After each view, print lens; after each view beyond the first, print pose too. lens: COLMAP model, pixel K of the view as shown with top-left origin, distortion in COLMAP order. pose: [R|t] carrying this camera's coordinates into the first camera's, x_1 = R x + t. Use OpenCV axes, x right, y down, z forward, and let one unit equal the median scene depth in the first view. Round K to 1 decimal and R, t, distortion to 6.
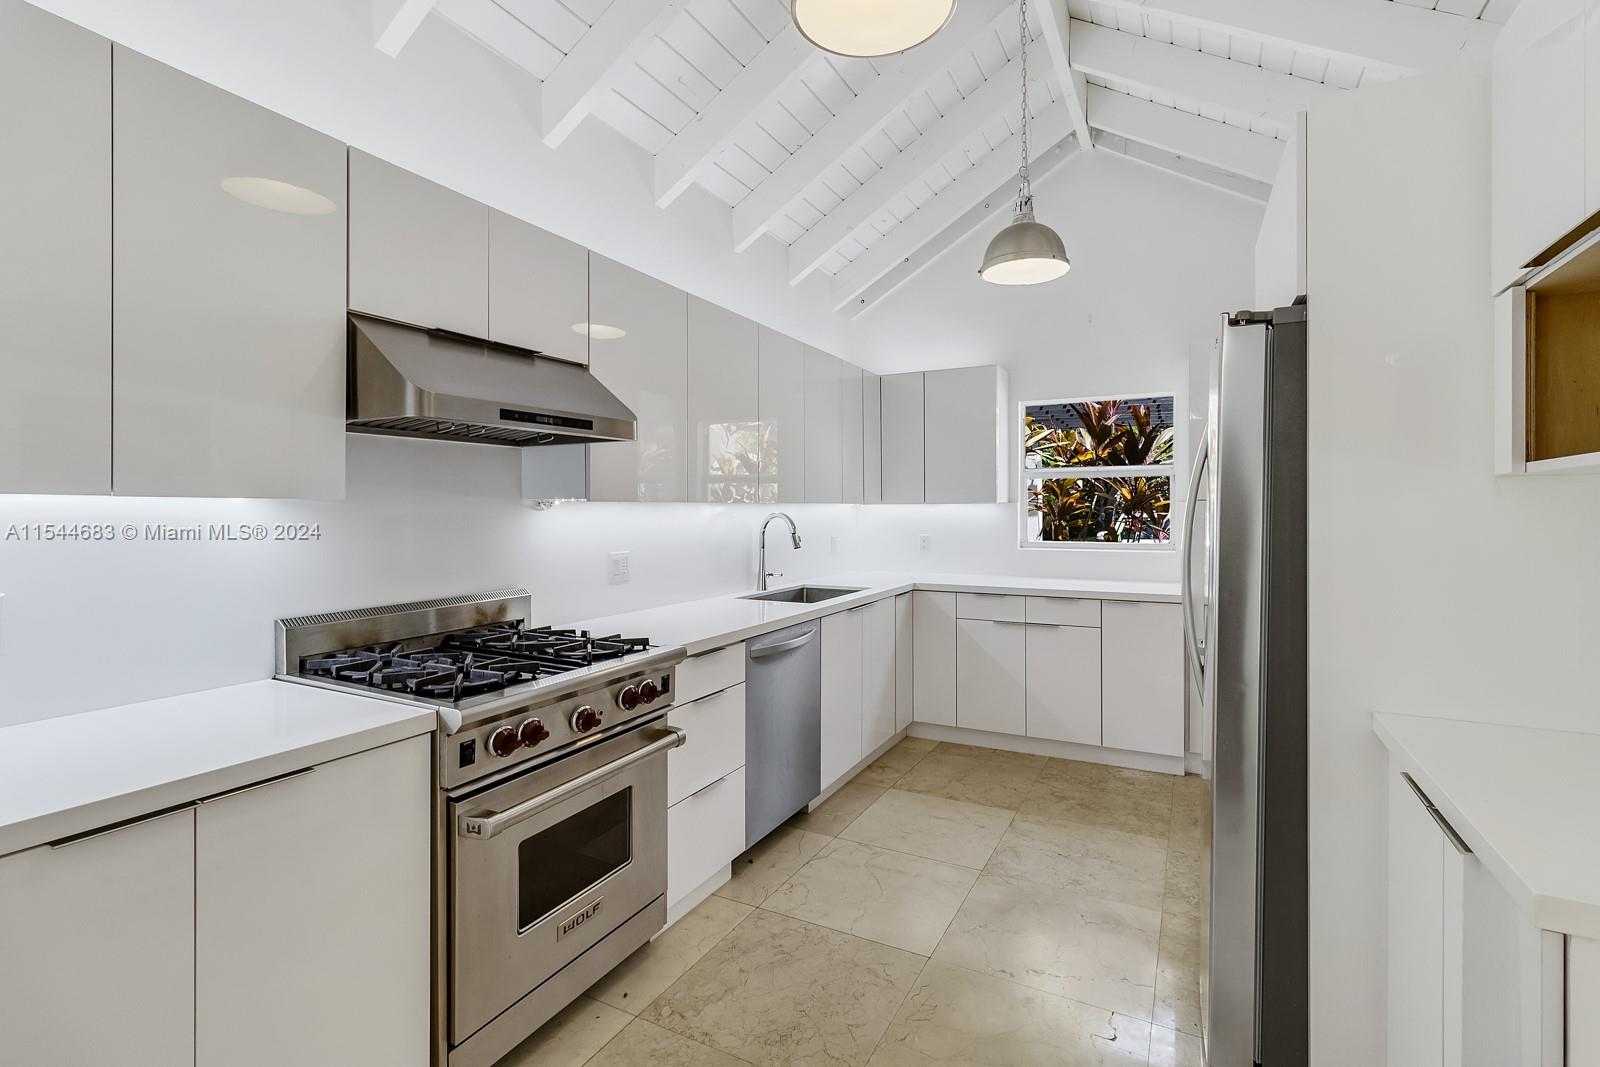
lens RADIAL K [[749.3, 0, 810.8], [0, 749.3, 504.8], [0, 0, 1]] dist [0.004249, 0.001680]
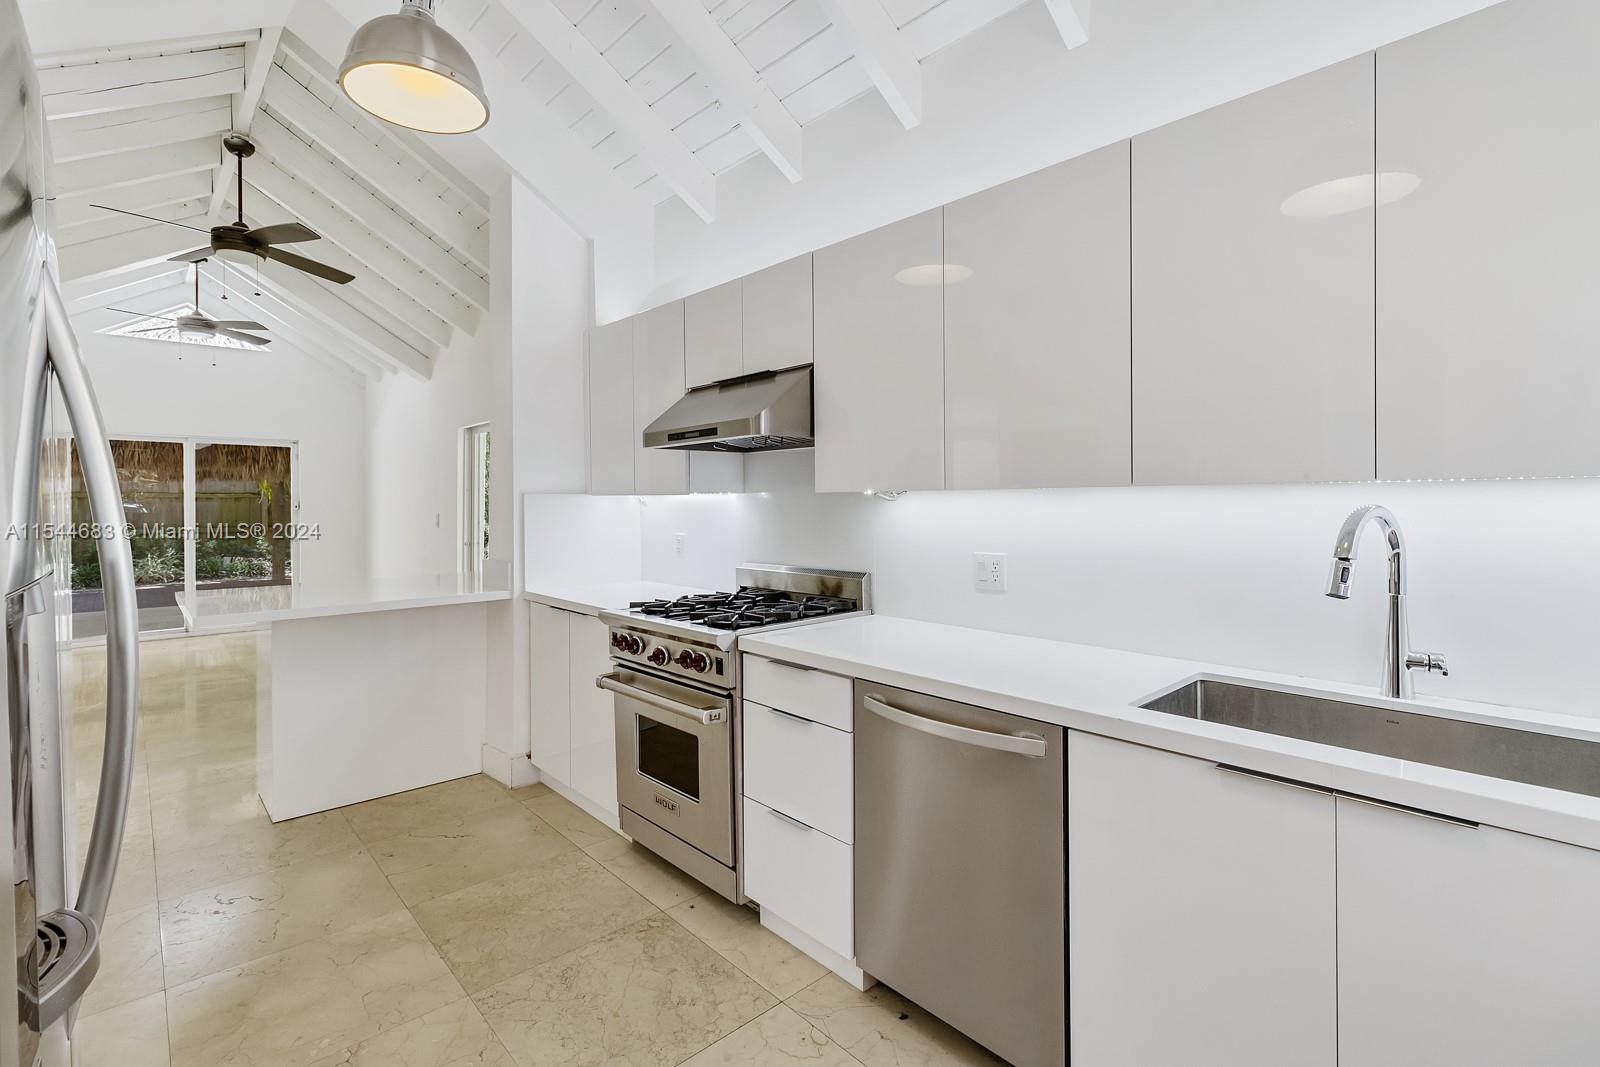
lens RADIAL K [[749.3, 0, 810.8], [0, 749.3, 504.8], [0, 0, 1]] dist [0.004249, 0.001680]
pose [[-0.345279, 0.006359, -0.938479, 0.730286], [0.010186, 0.999944, 0.003028, 0.010346], [0.938445, -0.008514, -0.345324, 1.447551]]
